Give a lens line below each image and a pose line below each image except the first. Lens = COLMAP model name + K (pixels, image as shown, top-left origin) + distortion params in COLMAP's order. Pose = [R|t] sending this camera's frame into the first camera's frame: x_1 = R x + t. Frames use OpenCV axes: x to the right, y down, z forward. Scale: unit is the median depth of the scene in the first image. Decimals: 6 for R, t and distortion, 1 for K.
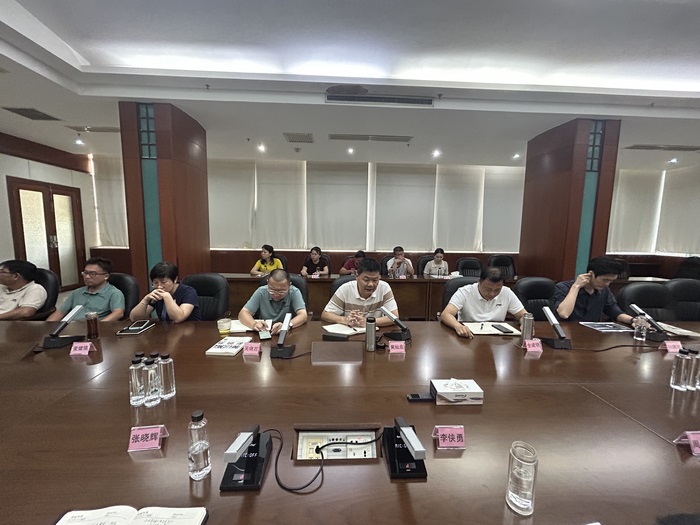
lens RADIAL K [[278.2, 0, 350.5], [0, 278.2, 262.4], [0, 0, 1]] dist [-0.000120, 0.000011]
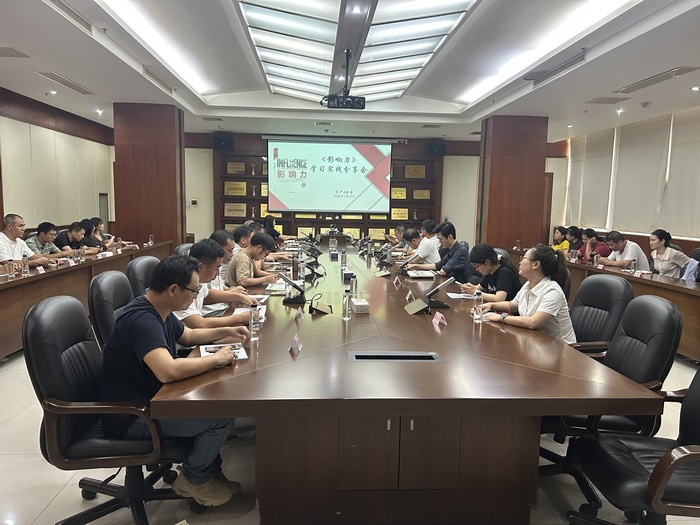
lens RADIAL K [[525.2, 0, 349.2], [0, 525.2, 263.2], [0, 0, 1]] dist [0.007832, 0.000720]
pose [[0.026941, 0.092940, -0.995307, 1.071742], [-0.127456, 0.987862, 0.088794, 0.006116], [0.991478, 0.124466, 0.038460, 0.153725]]
